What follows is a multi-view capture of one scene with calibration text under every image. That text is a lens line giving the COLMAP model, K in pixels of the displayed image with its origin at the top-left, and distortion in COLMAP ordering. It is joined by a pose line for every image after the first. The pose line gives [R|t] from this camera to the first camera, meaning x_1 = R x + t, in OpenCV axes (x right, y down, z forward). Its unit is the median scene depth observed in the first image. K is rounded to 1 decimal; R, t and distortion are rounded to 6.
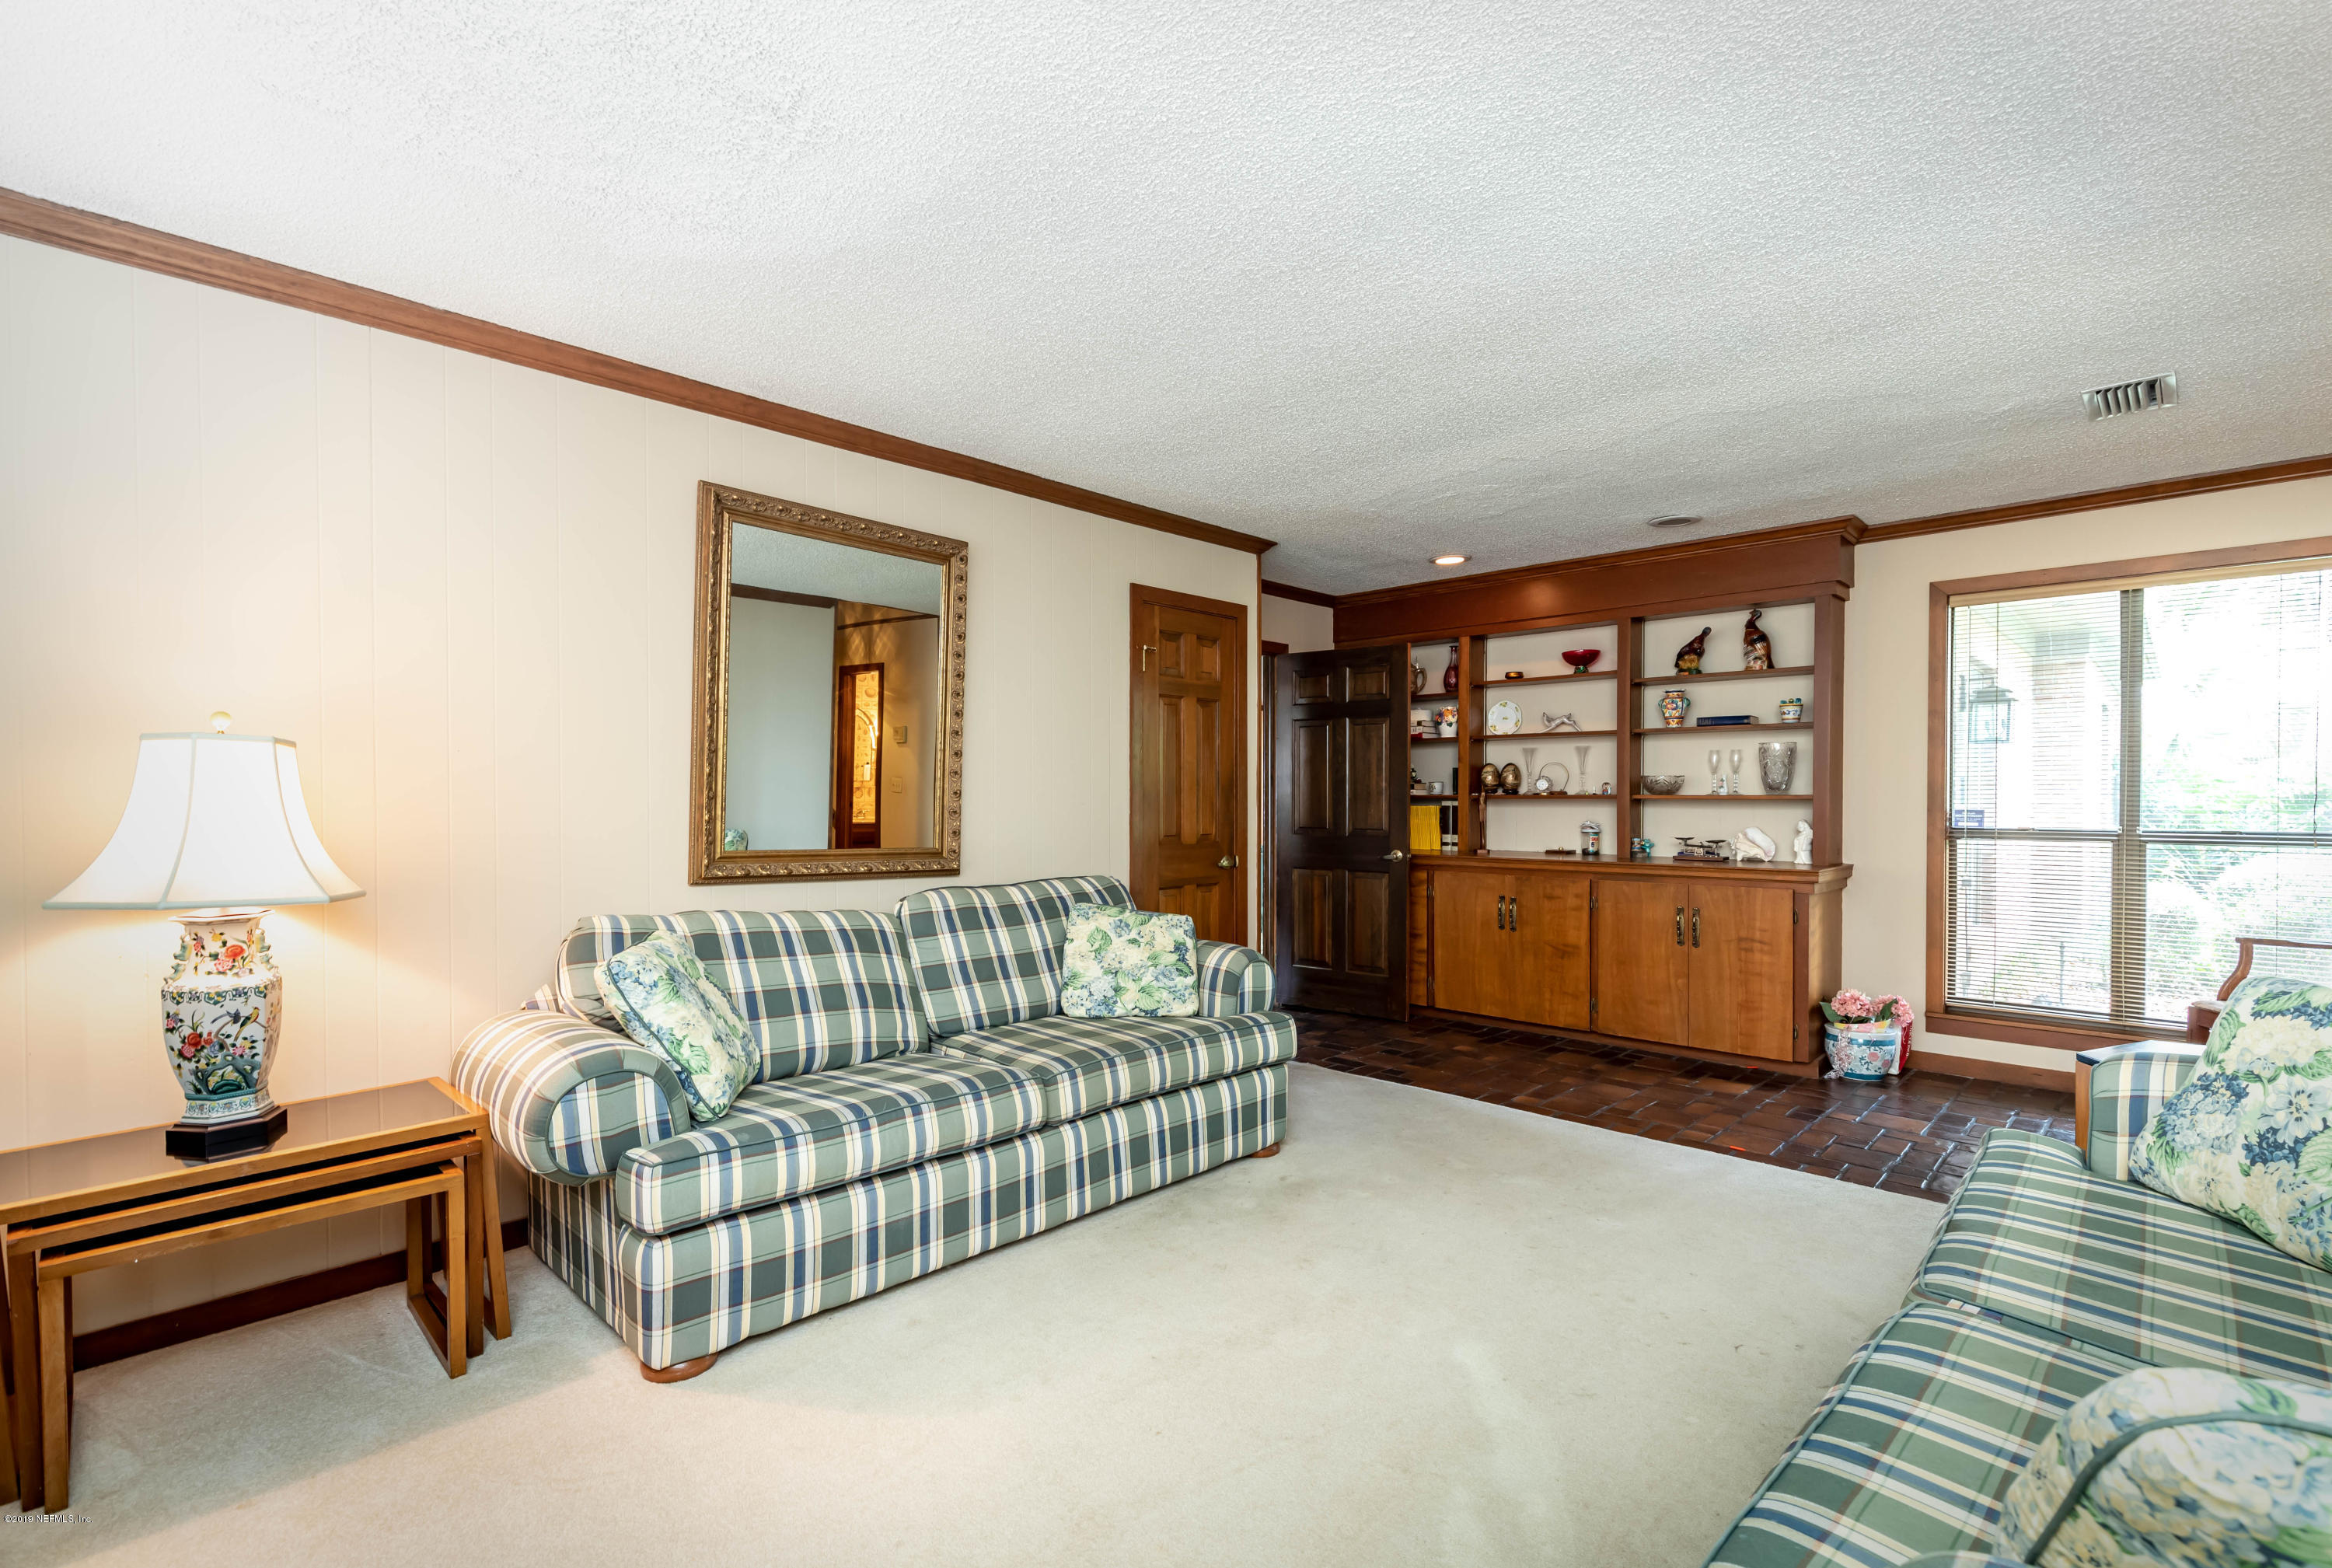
lens RADIAL K [[1048.5, 0, 1165.8], [0, 1048.5, 790.9], [0, 0, 1]] dist [-0.000842, -0.000259]
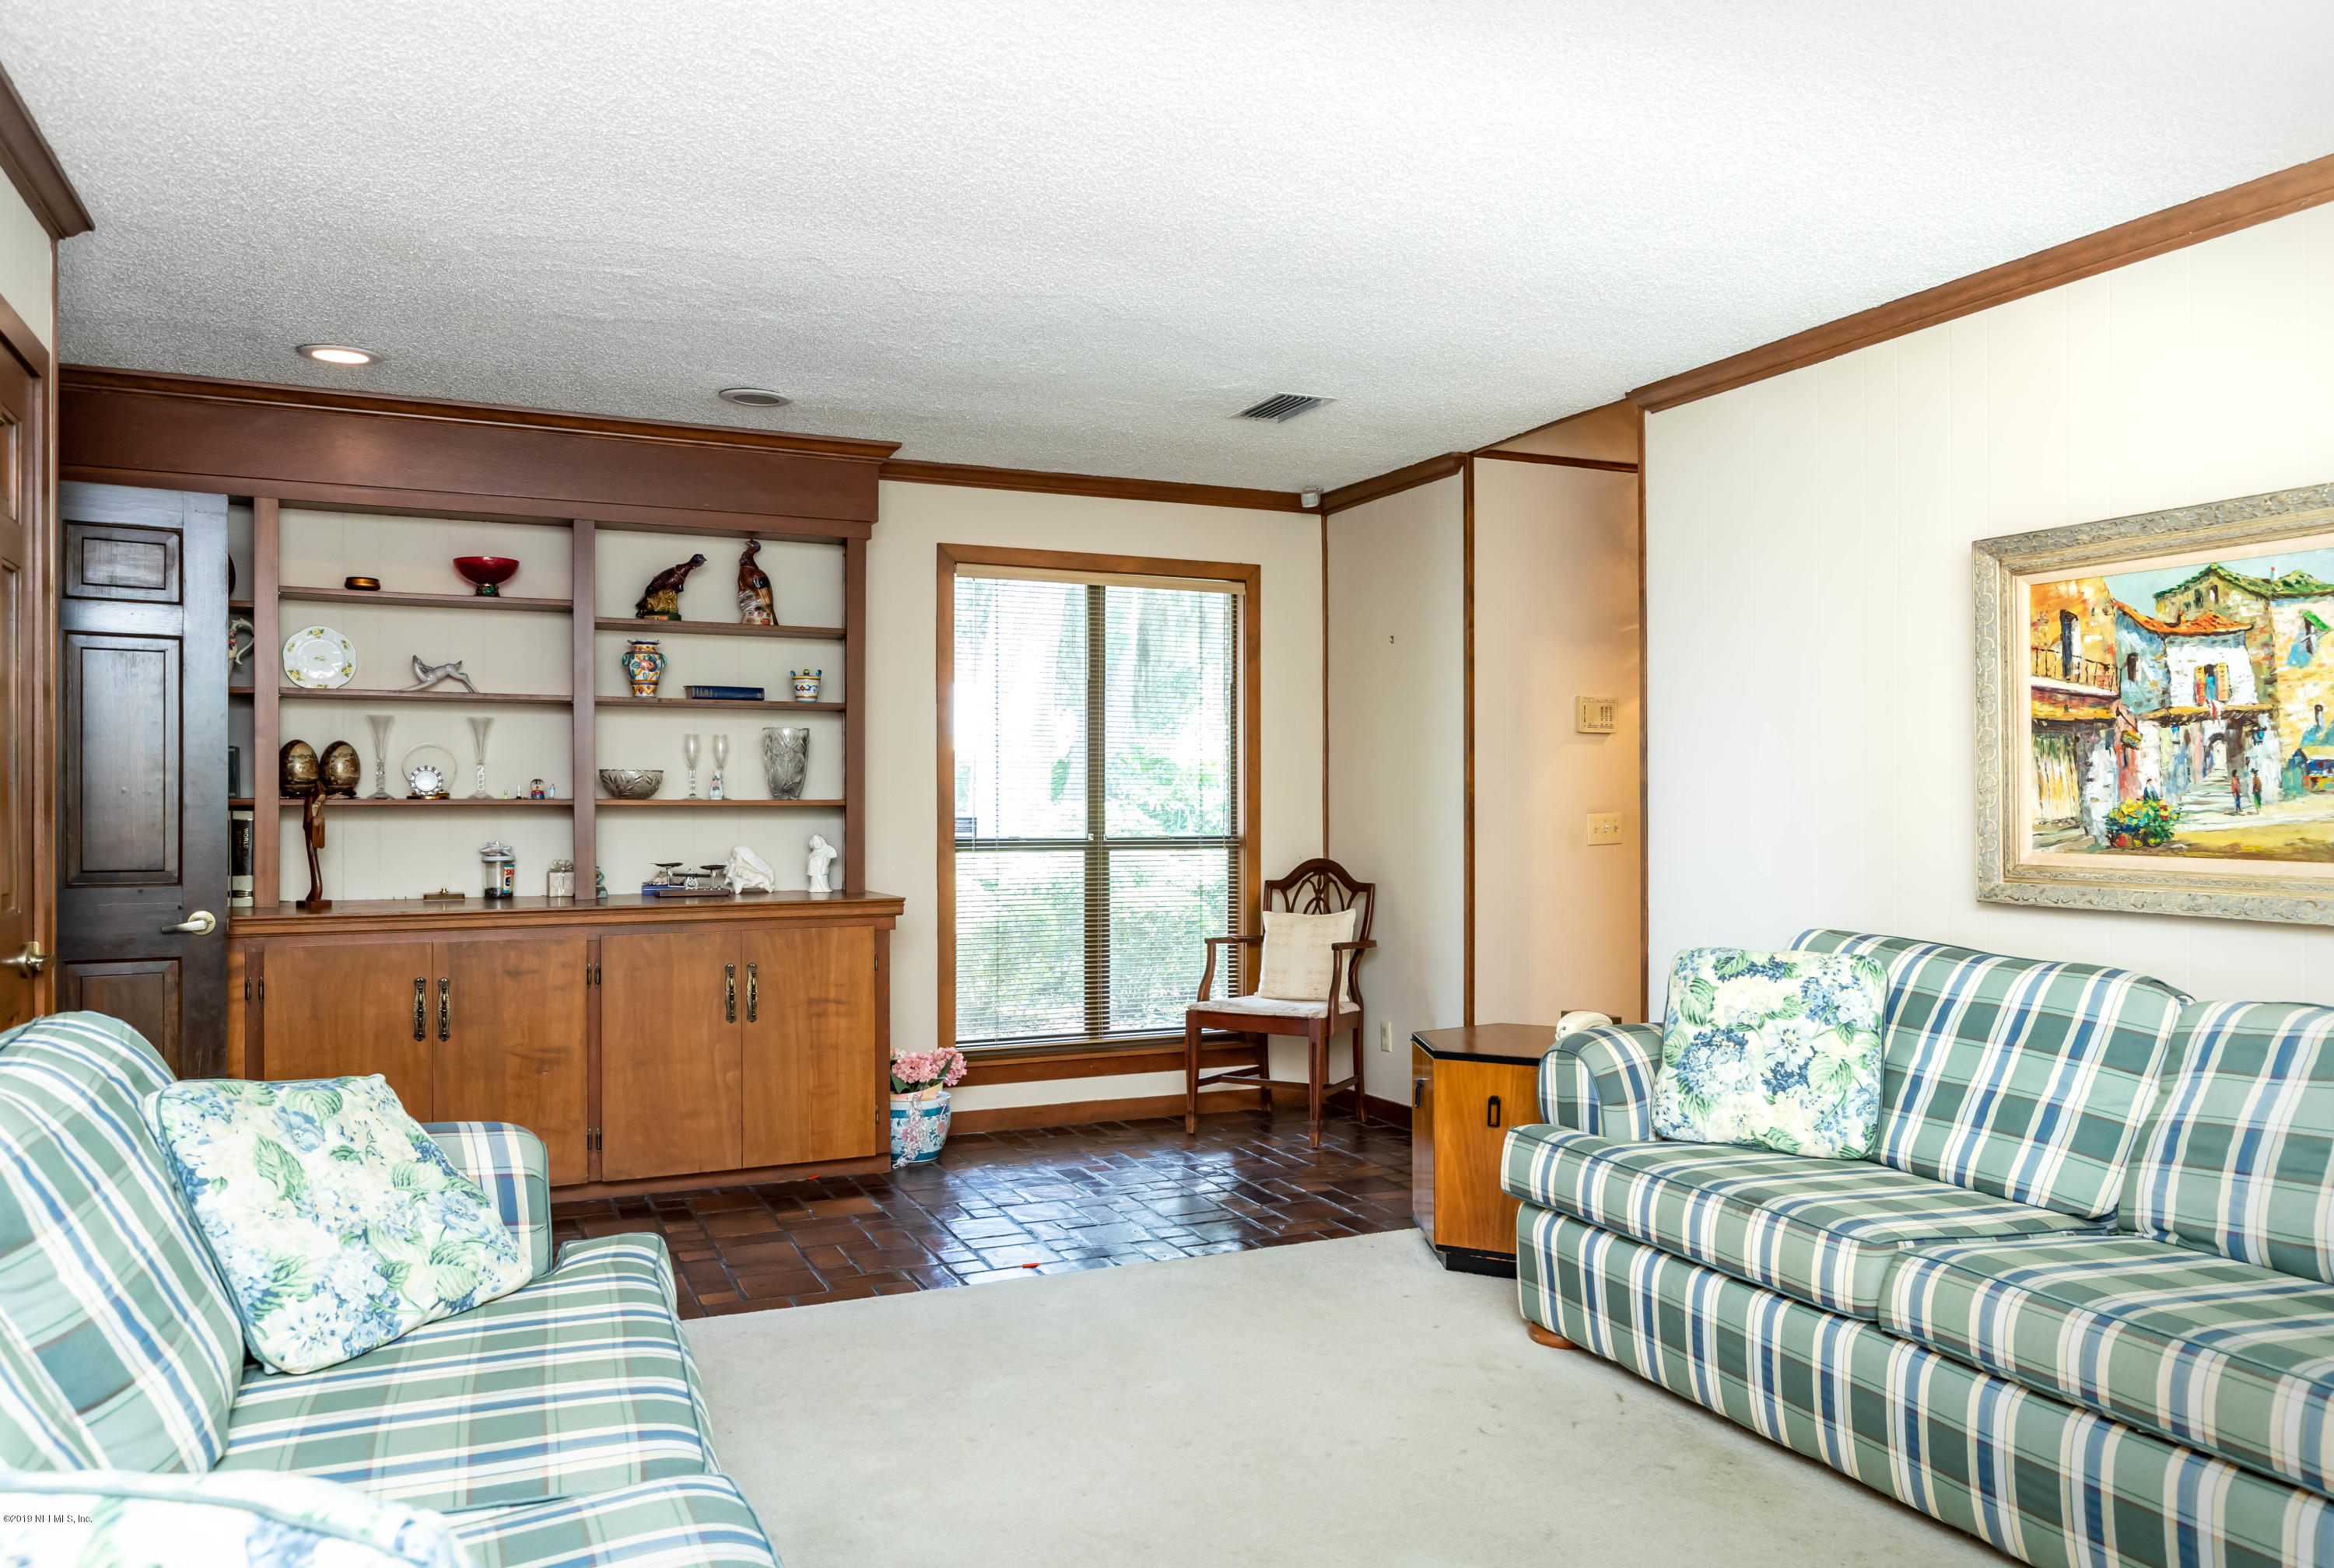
lens RADIAL K [[1635.3, 0, 1167.0], [0, 1635.3, 784.0], [0, 0, 1]] dist [0.000954, 0.001321]
pose [[0.365877, 0.010218, 0.930607, -0.378748], [-0.004957, 0.999947, -0.009031, 0.001663], [-0.930650, -0.001309, 0.365908, 0.341368]]
